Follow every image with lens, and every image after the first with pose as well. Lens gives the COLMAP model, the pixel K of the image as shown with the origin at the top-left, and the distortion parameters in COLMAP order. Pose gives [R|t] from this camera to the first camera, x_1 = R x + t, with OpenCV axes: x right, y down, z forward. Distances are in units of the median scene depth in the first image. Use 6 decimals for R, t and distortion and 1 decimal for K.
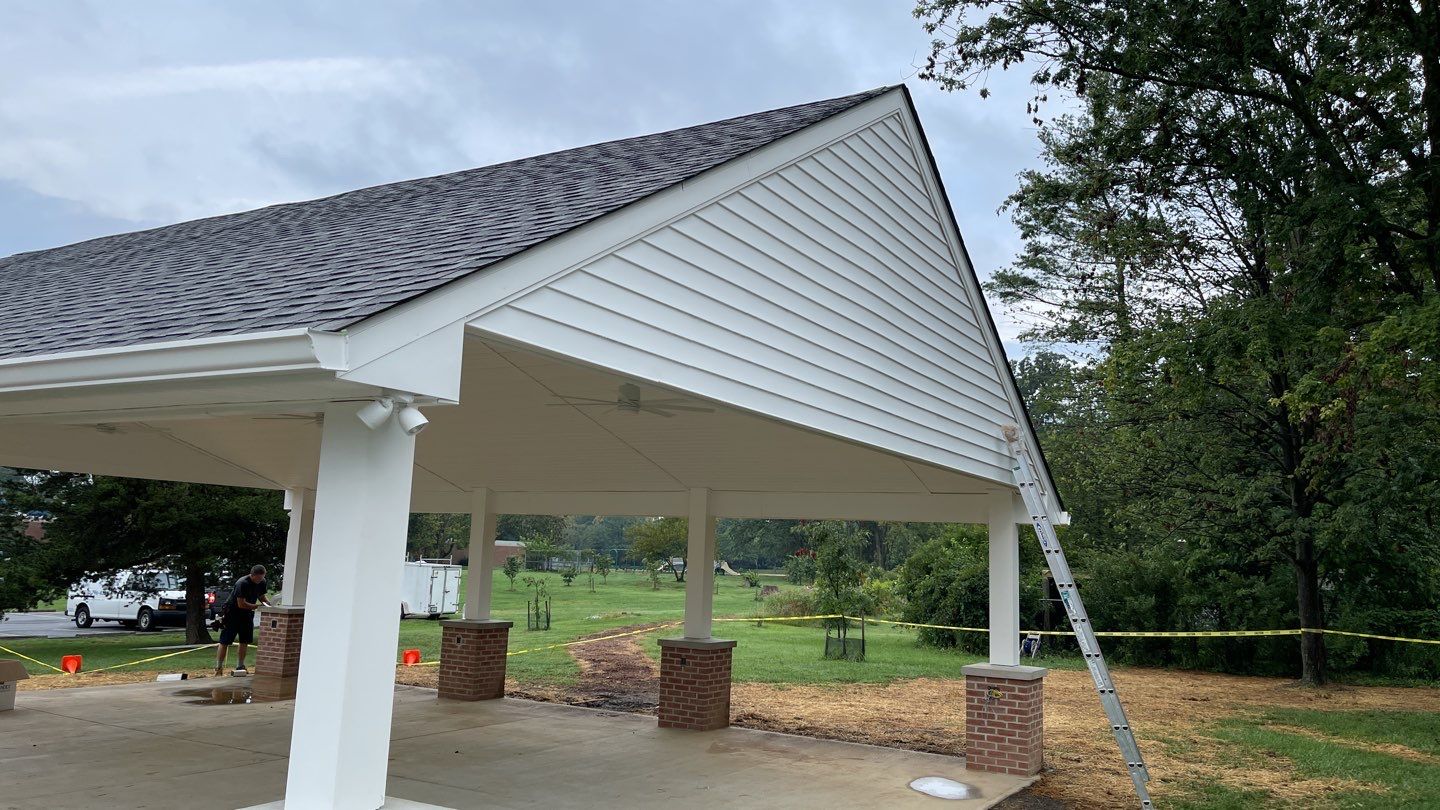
lens RADIAL K [[1098.2, 0, 726.7], [0, 1098.2, 389.8], [0, 0, 1]] dist [0.024424, -0.017938]
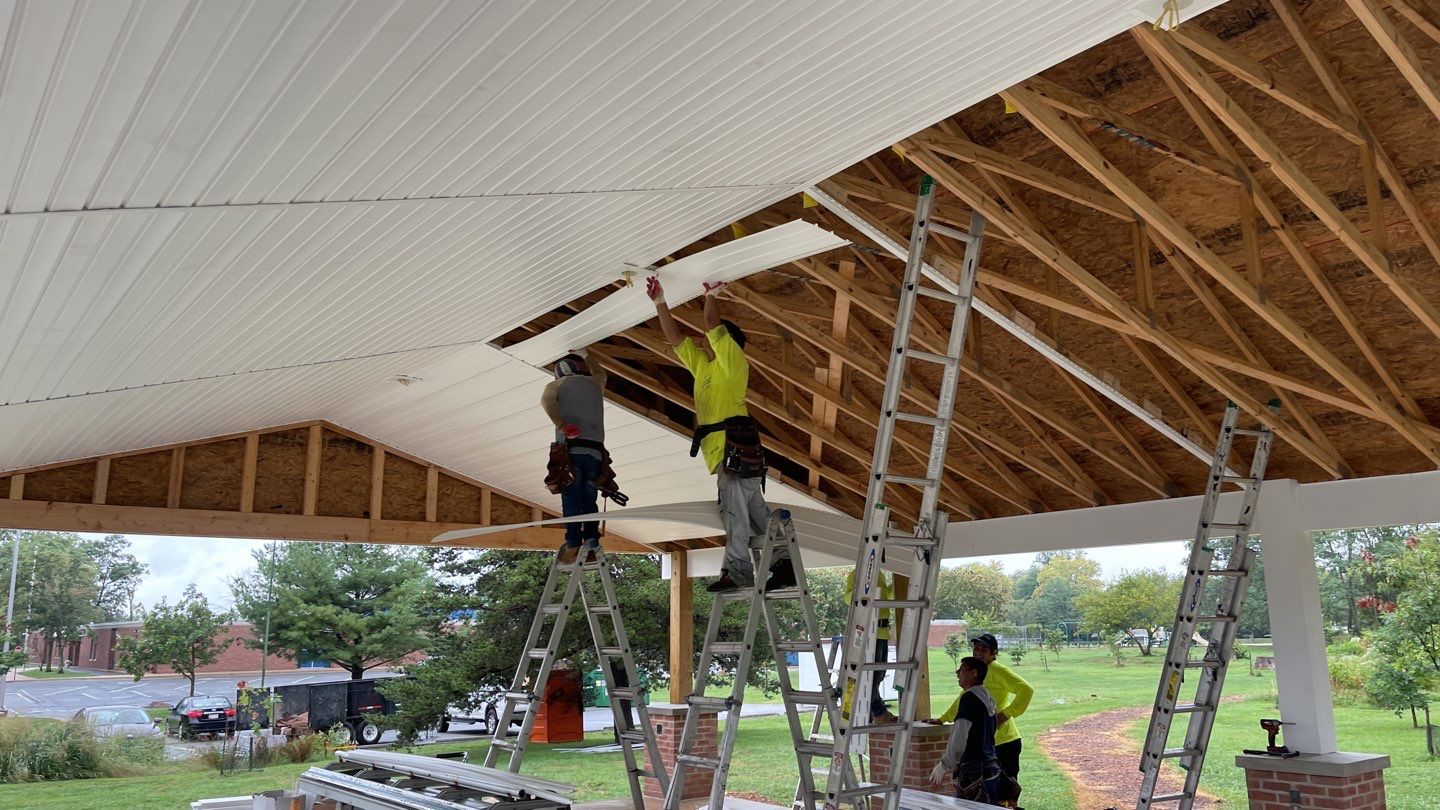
lens RADIAL K [[1098.2, 0, 723.6], [0, 1098.2, 411.4], [0, 0, 1]] dist [0.024424, -0.017938]
pose [[0.923623, -0.122264, -0.363280, -0.021984], [0.103125, 0.992081, -0.071699, 0.018422], [0.369170, 0.028759, 0.928917, 0.105023]]
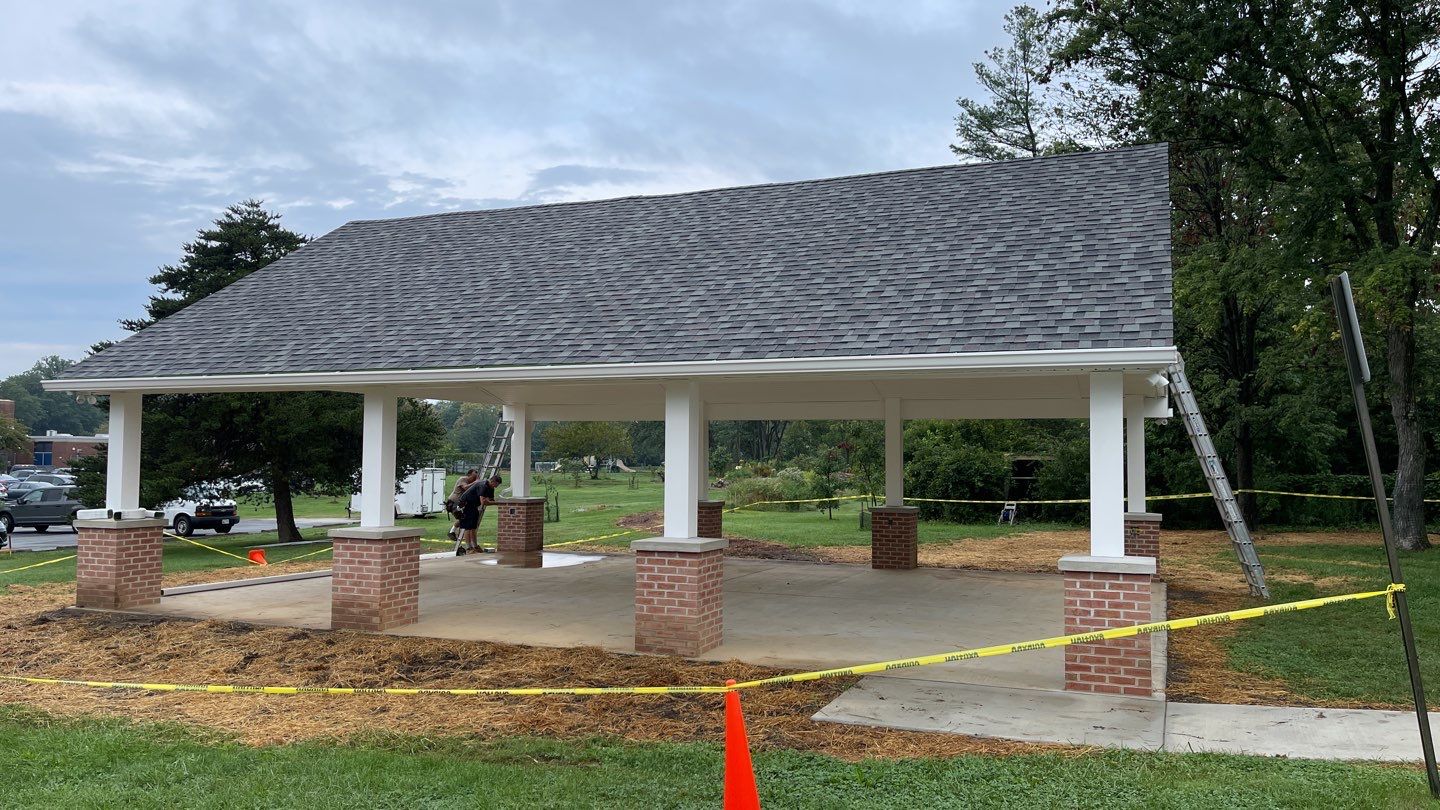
lens RADIAL K [[1098.2, 0, 713.9], [0, 1098.2, 409.7], [0, 0, 1]] dist [0.024424, -0.017938]
pose [[0.991294, -0.025727, 0.129129, -0.121676], [0.011323, 0.993749, 0.111065, -0.014075], [-0.131179, -0.108636, 0.985388, -0.089950]]
